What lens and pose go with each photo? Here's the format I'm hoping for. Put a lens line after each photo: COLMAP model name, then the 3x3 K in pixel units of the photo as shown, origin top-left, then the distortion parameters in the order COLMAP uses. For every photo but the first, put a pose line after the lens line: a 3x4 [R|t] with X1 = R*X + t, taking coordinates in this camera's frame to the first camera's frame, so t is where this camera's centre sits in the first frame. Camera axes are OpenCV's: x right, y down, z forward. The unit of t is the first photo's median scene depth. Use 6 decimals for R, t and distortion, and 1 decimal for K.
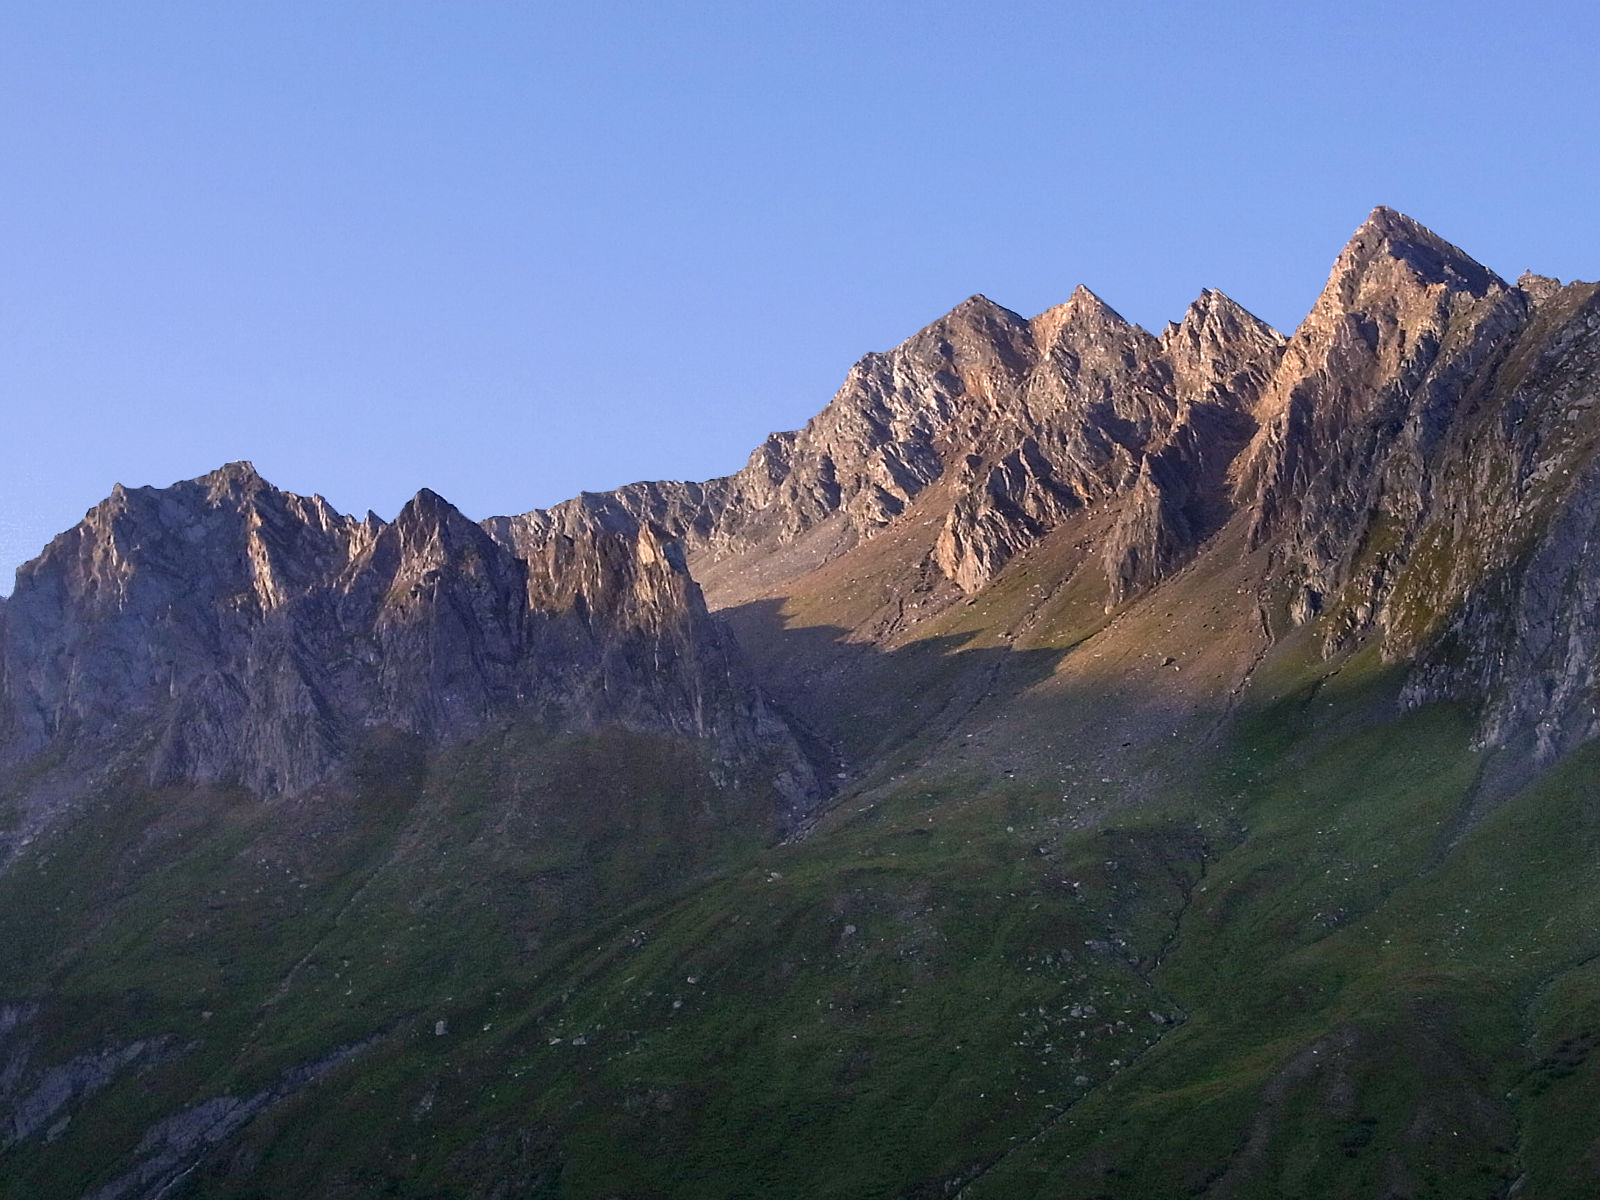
lens RADIAL K [[3094.4, 0, 783.1], [0, 3094.4, 599.1], [0, 0, 1]] dist [0.094153, 0.000000]
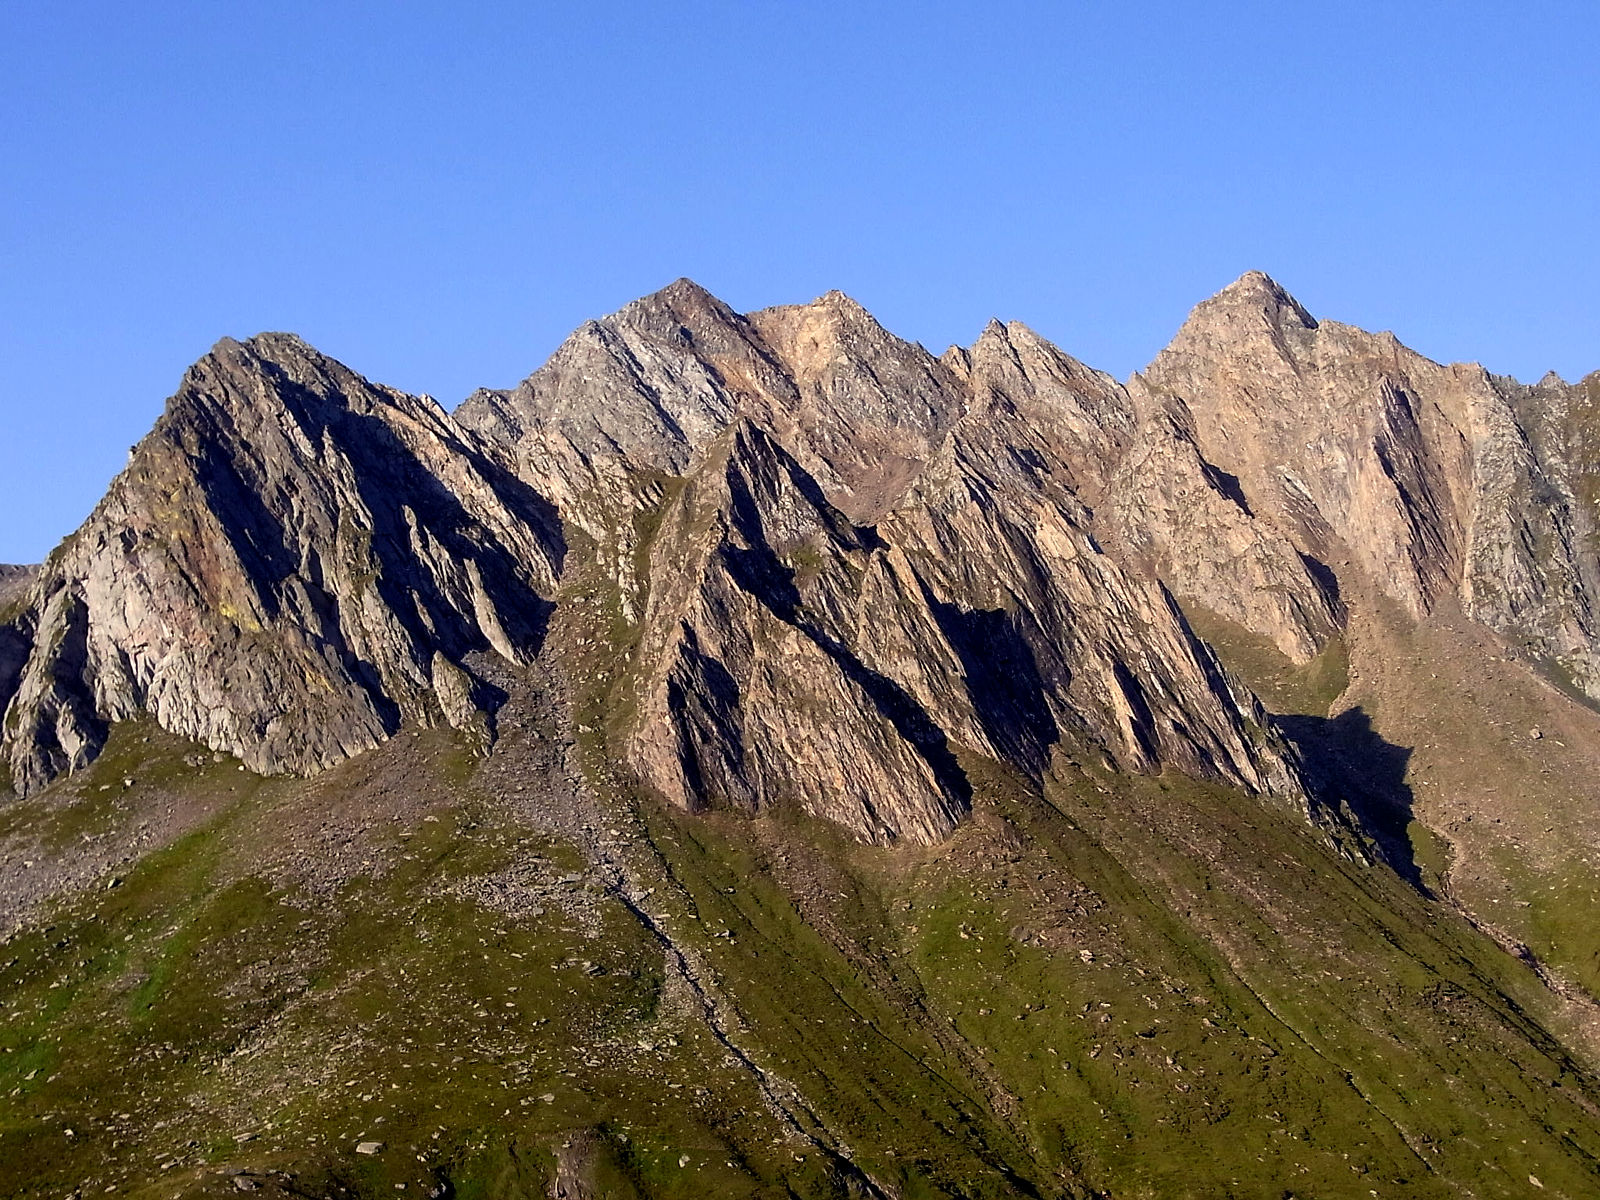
lens RADIAL K [[2413.8, 0, 819.0], [0, 2413.8, 641.4], [0, 0, 1]] dist [0.053826, 0.000000]
pose [[0.825474, 0.100533, 0.555414, -0.415447], [-0.111436, 0.993670, -0.014241, 0.024826], [-0.553330, -0.050137, 0.831452, 0.481656]]
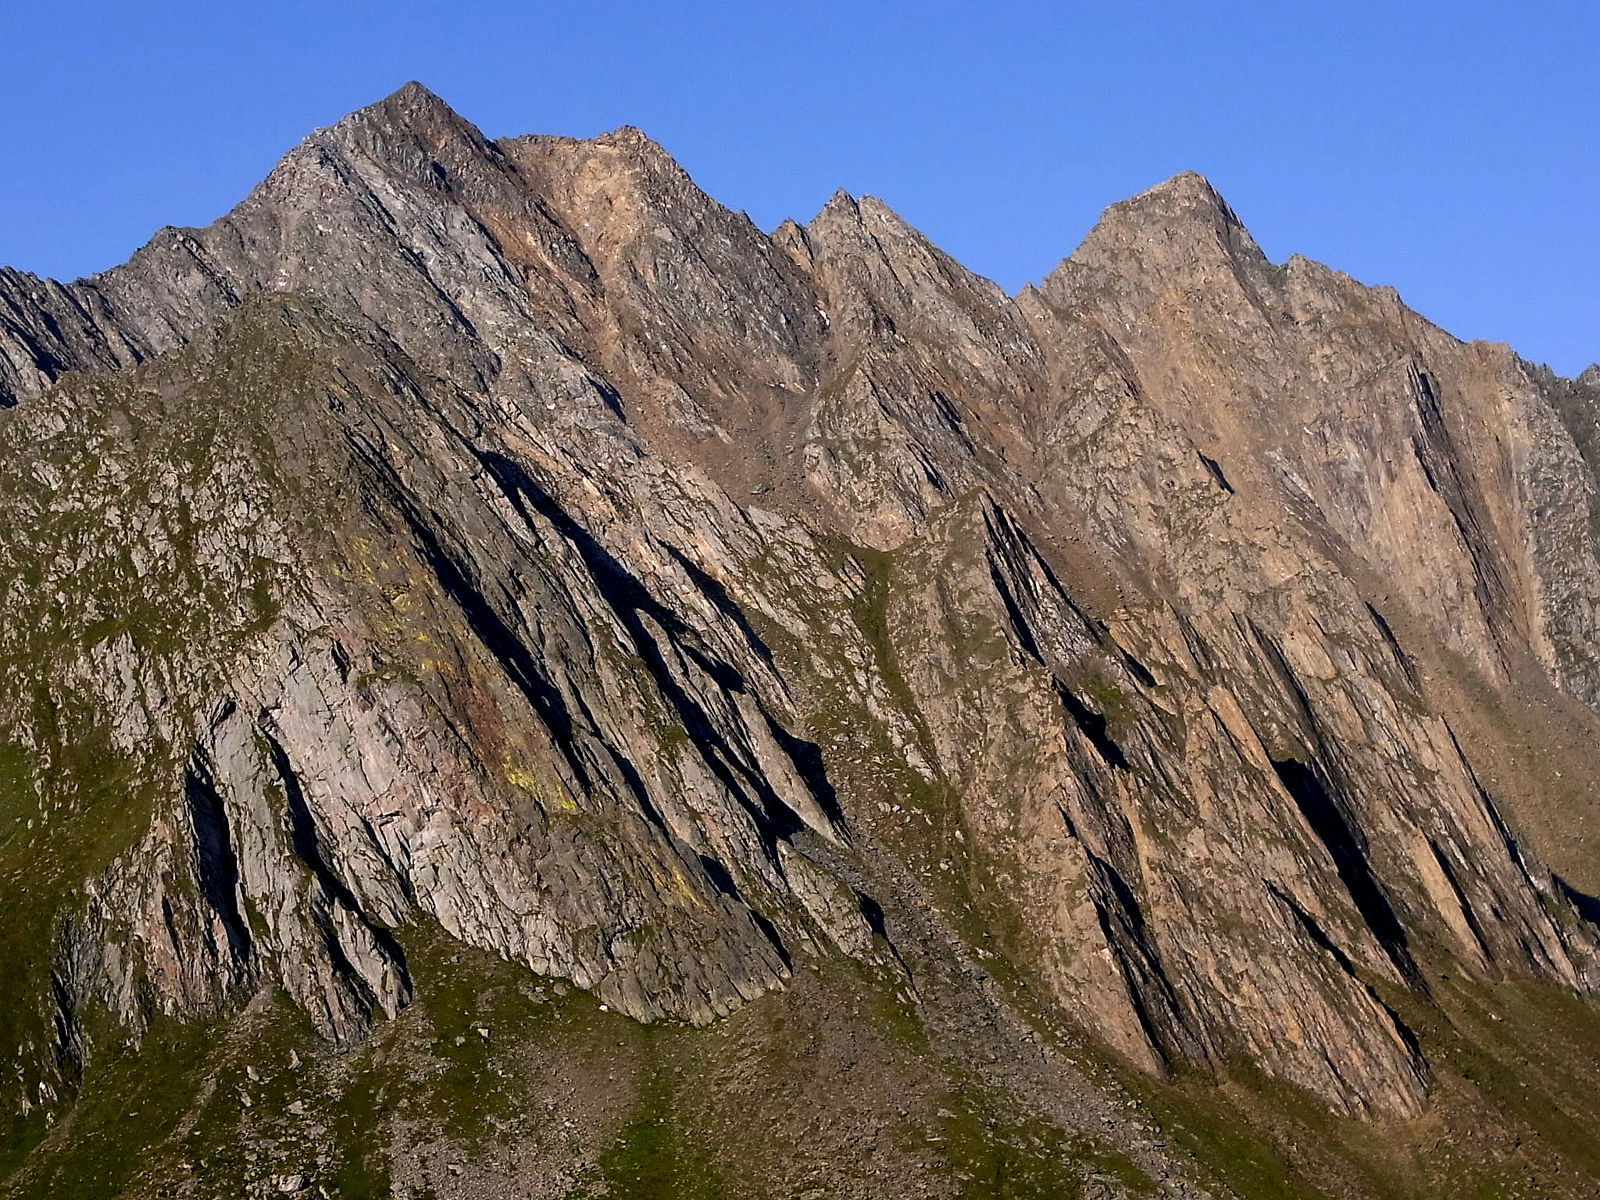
lens RADIAL K [[3298.7, 0, 836.0], [0, 3298.7, 676.3], [0, 0, 1]] dist [0.106735, 0.000000]
pose [[0.615143, 0.076215, 0.784723, -0.618604], [-0.176518, 0.983364, 0.042865, -0.021783], [-0.768401, -0.164885, 0.618363, 0.605025]]
